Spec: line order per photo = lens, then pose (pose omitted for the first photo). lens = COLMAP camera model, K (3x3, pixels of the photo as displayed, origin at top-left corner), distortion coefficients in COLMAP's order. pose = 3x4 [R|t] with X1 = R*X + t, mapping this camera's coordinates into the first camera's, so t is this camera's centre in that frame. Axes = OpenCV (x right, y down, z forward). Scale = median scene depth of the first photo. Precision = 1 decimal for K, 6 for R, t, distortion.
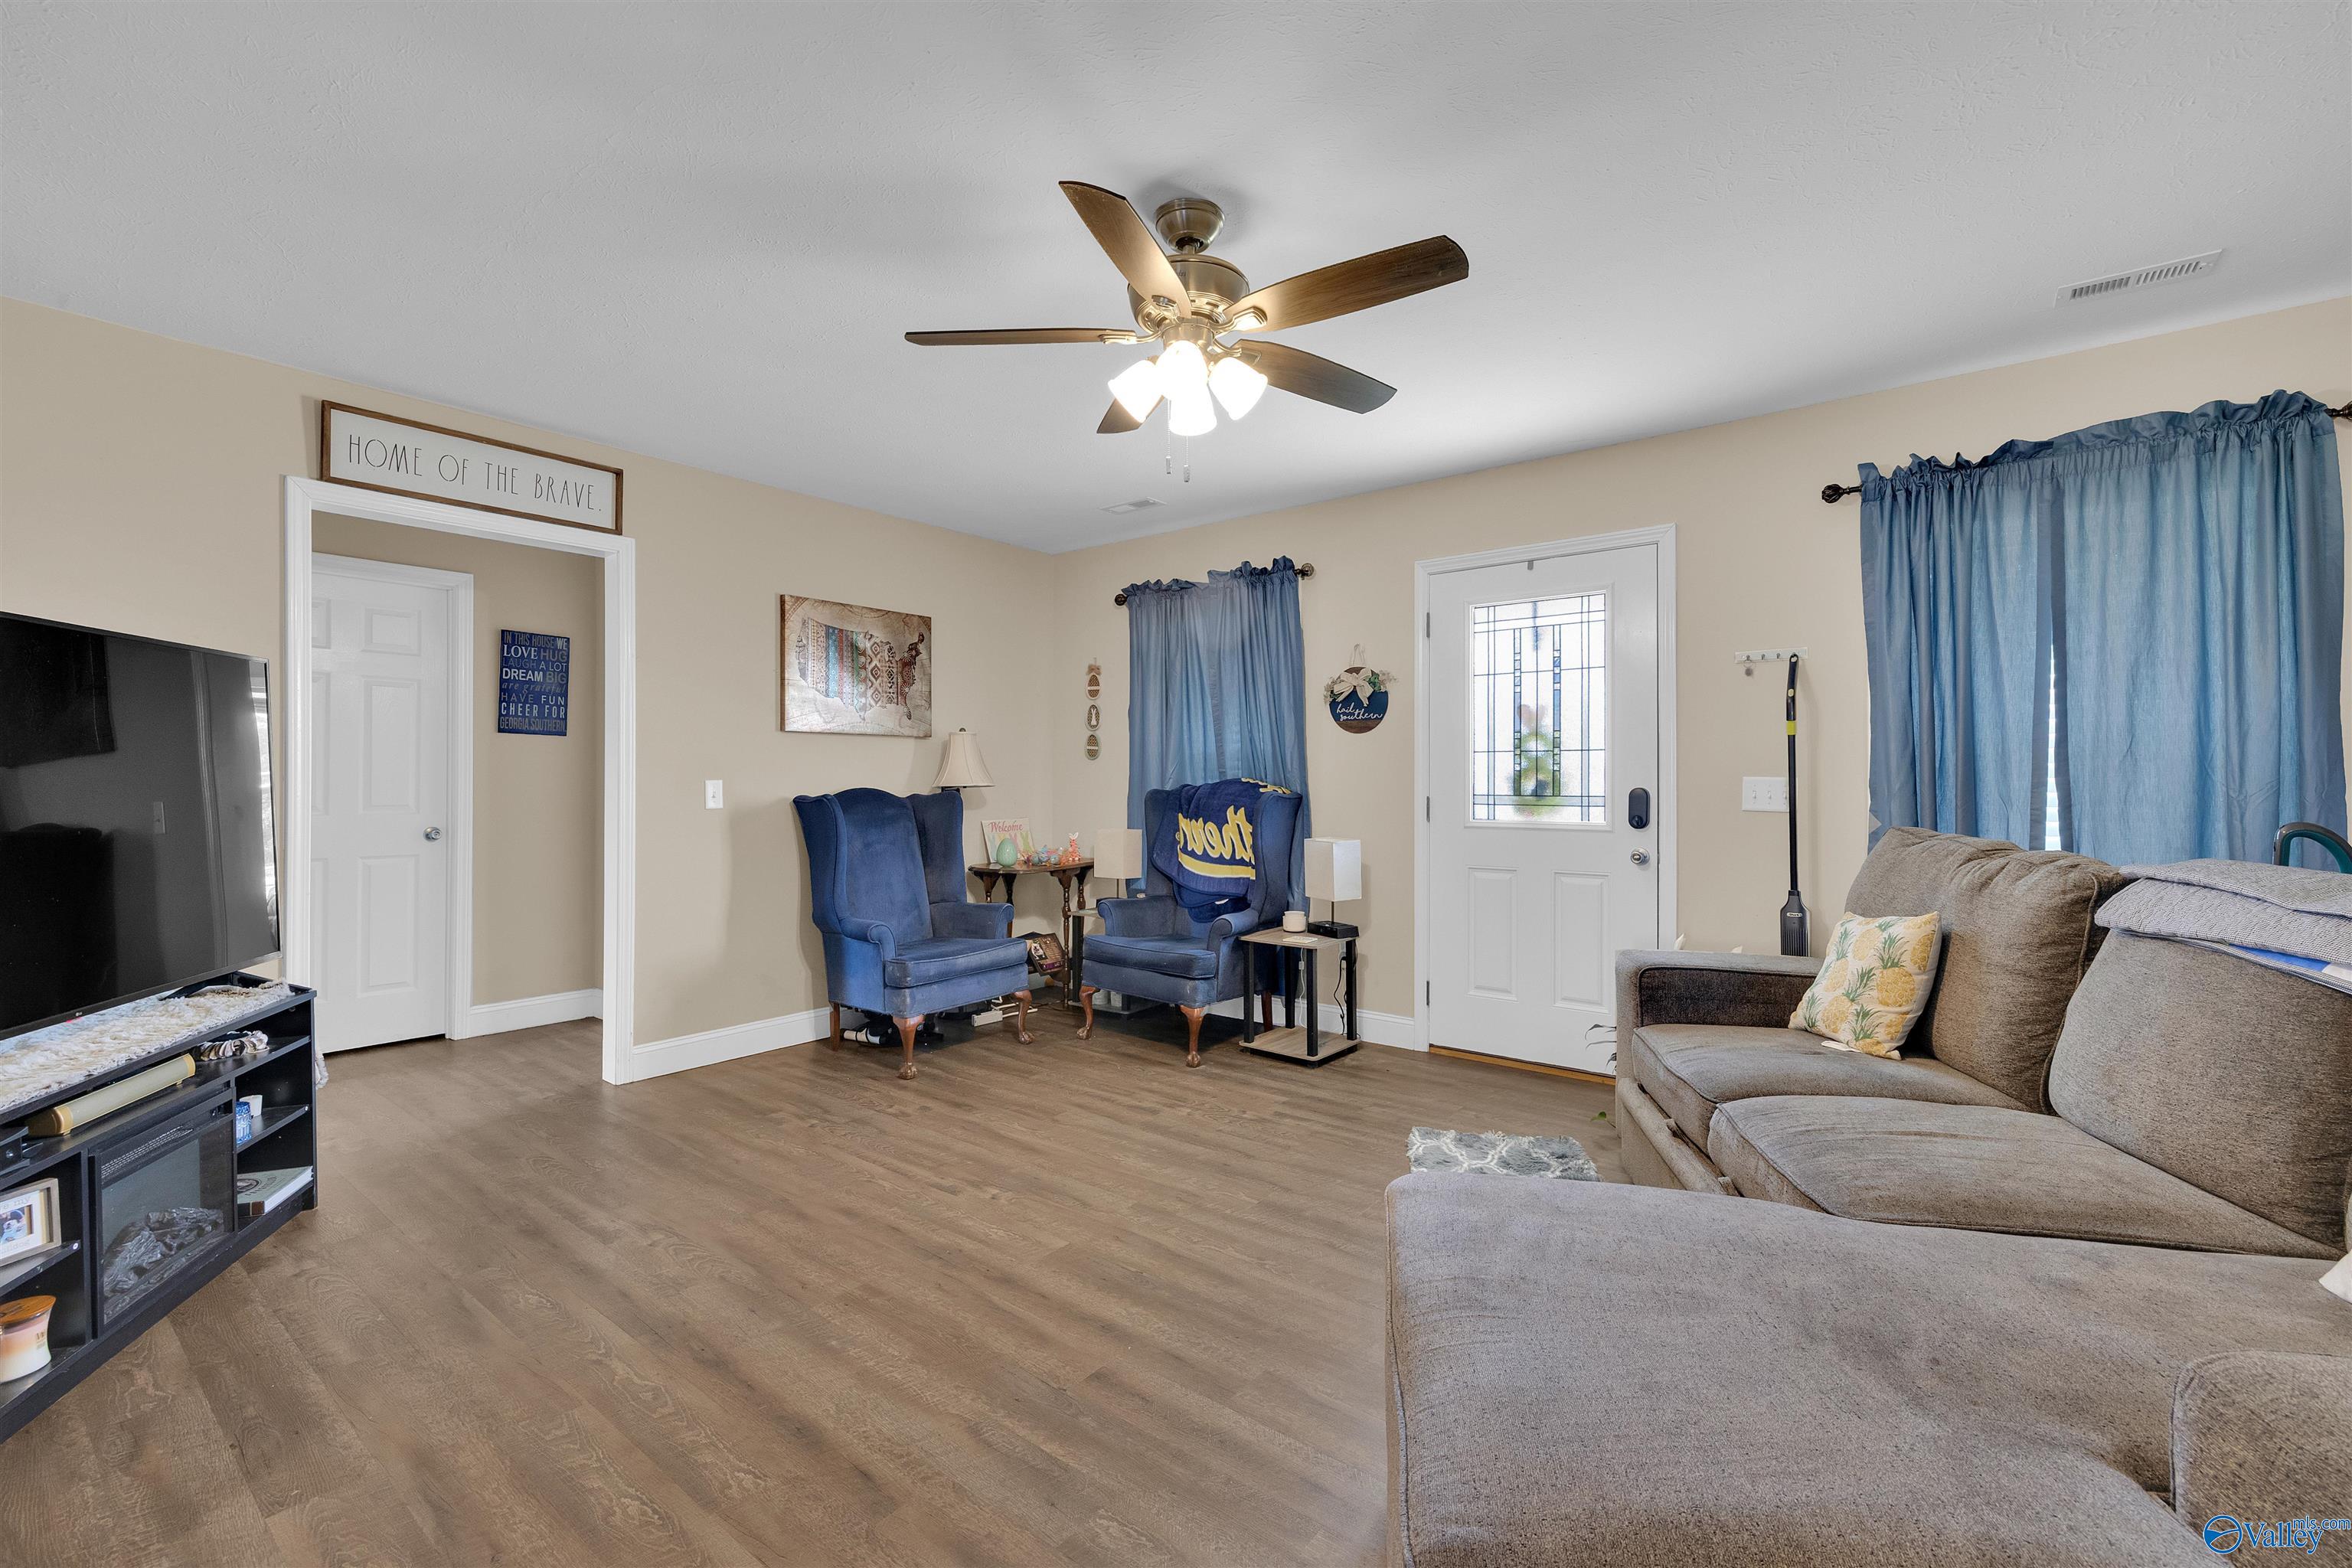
lens RADIAL K [[997.3, 0, 1199.9], [0, 997.3, 781.2], [0, 0, 1]] dist [0.001725, 0.000093]
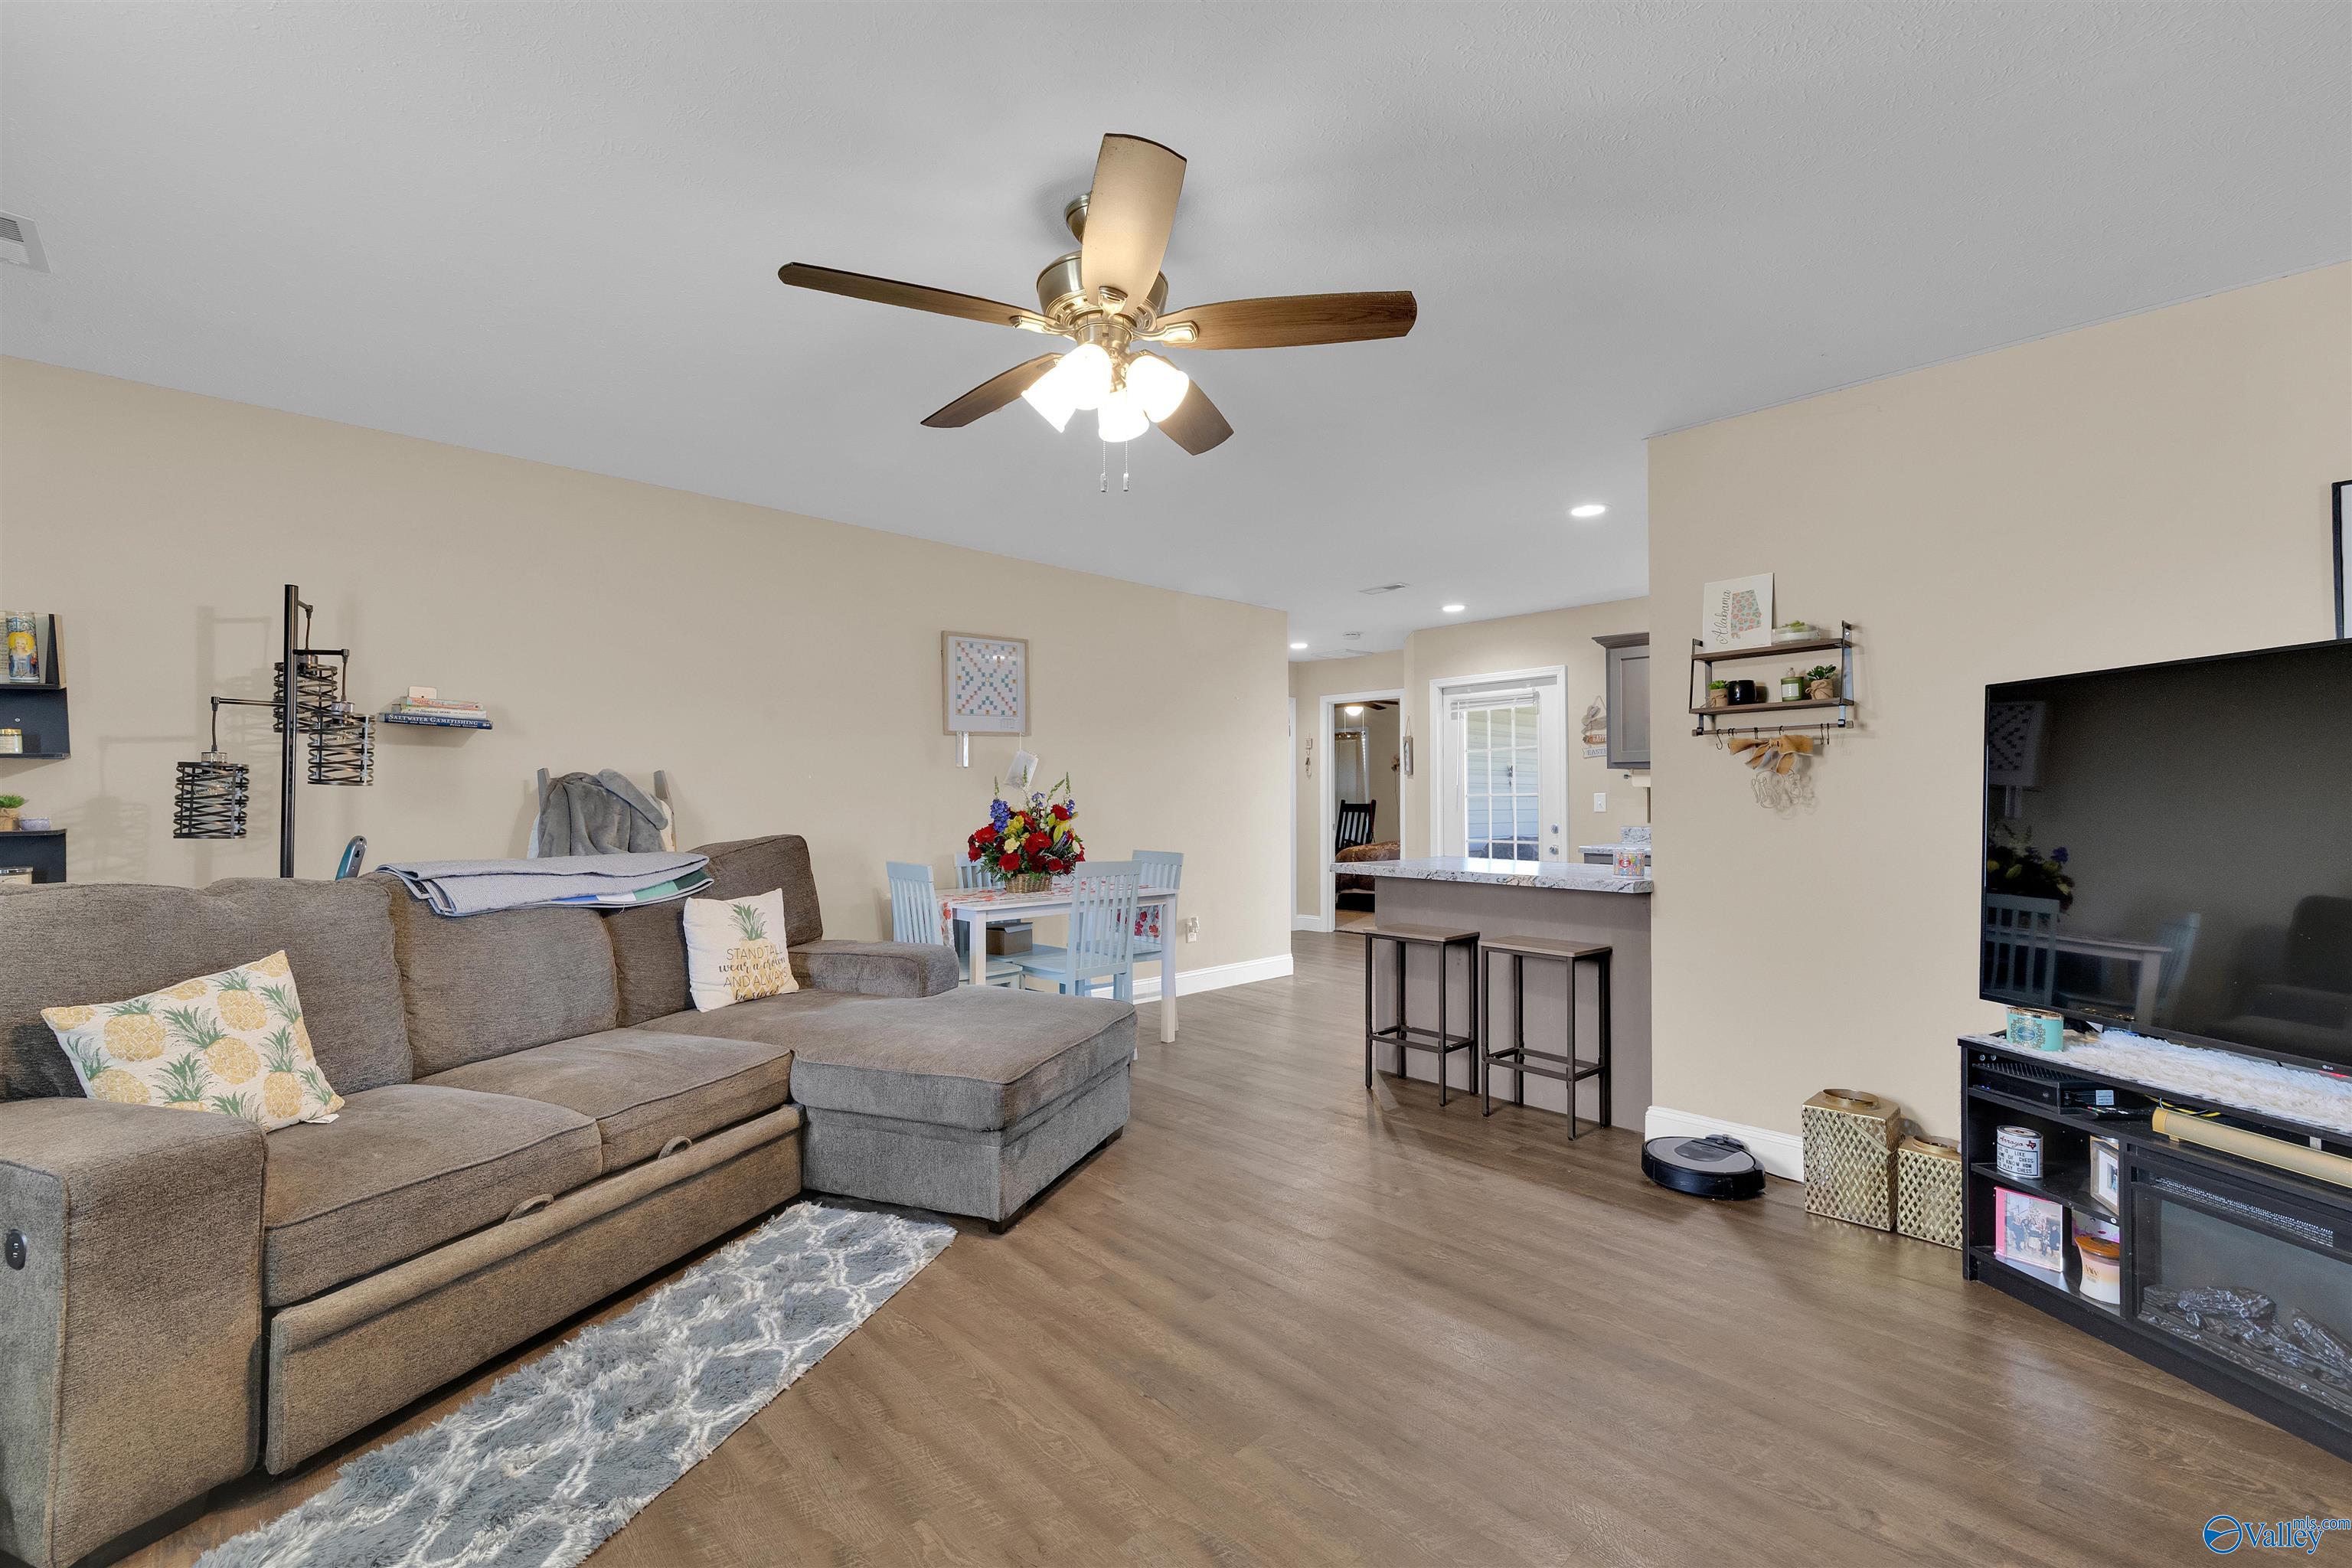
lens RADIAL K [[997.3, 0, 1199.9], [0, 997.3, 781.2], [0, 0, 1]] dist [0.001725, 0.000093]
pose [[-0.990223, 0.001392, 0.139484, -0.130652], [-0.000897, 0.999866, -0.016347, -0.006755], [-0.139488, -0.016312, -0.990089, 1.080397]]
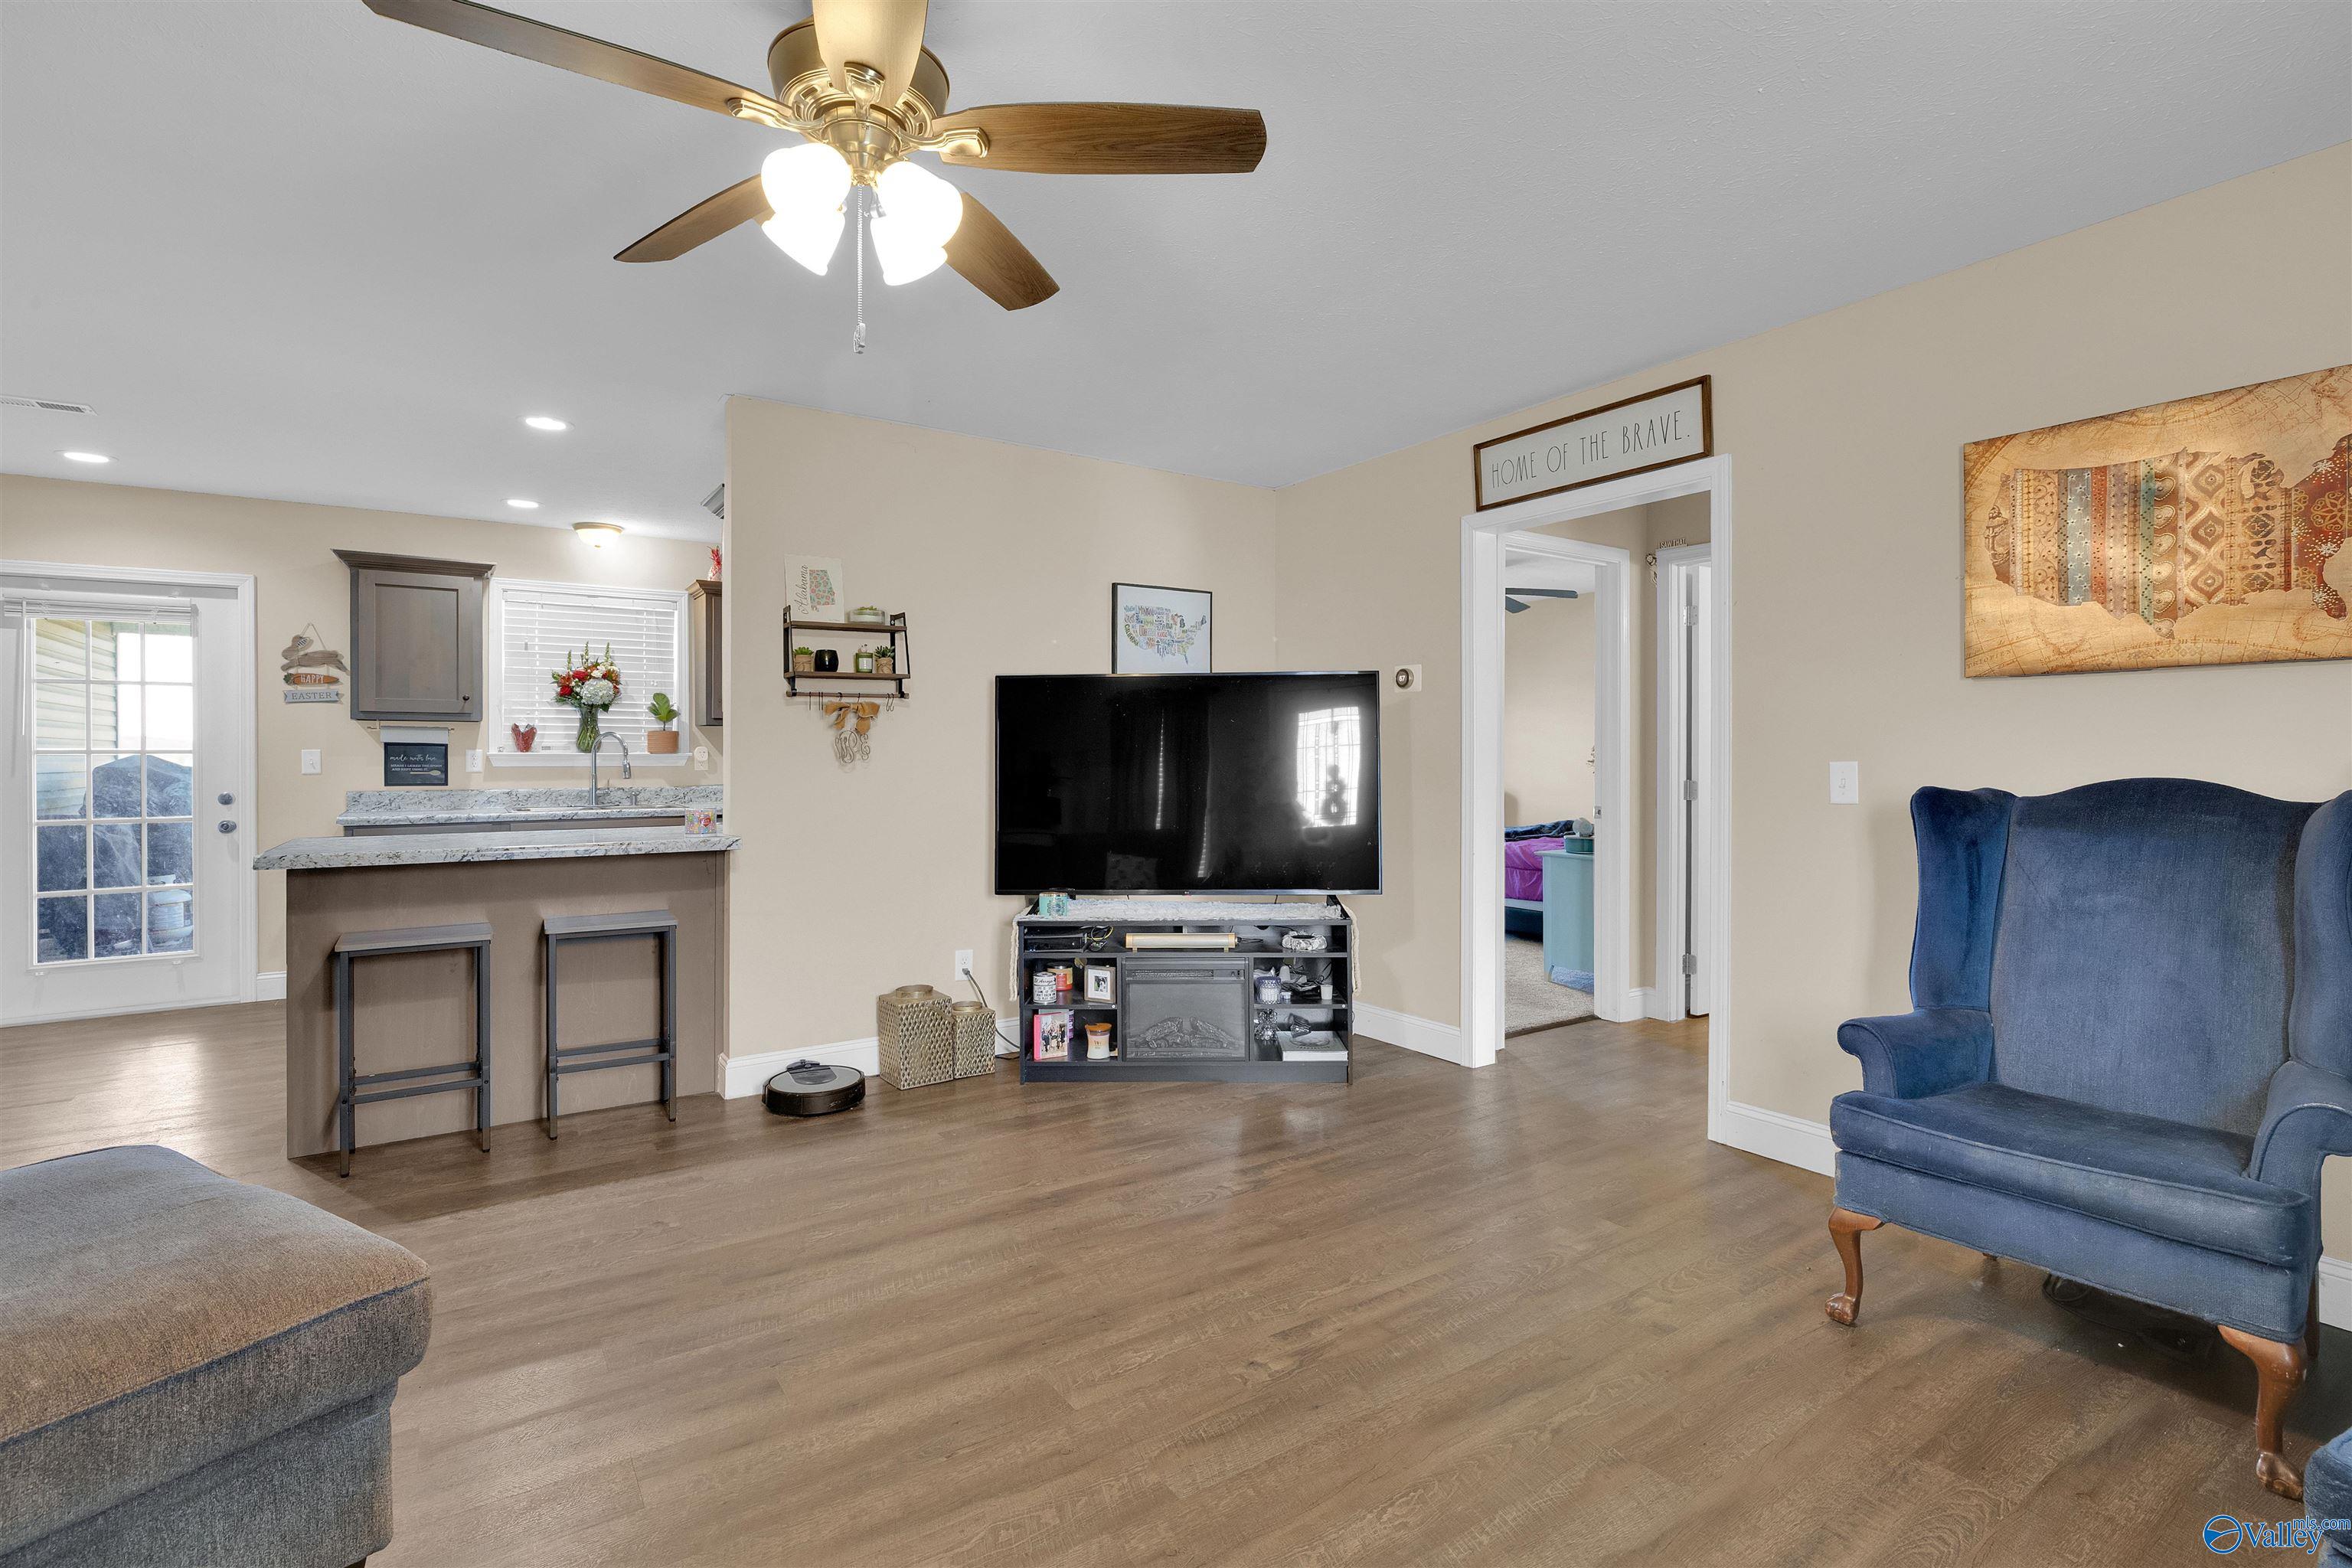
lens RADIAL K [[1052.6, 0, 1144.5], [0, 1052.6, 767.7], [0, 0, 1]] dist [-0.001878, -0.000181]
pose [[-0.331147, 0.008345, -0.943542, 0.352307], [-0.000073, 0.999961, 0.008869, -0.003562], [0.943579, 0.003006, -0.331133, 0.811957]]
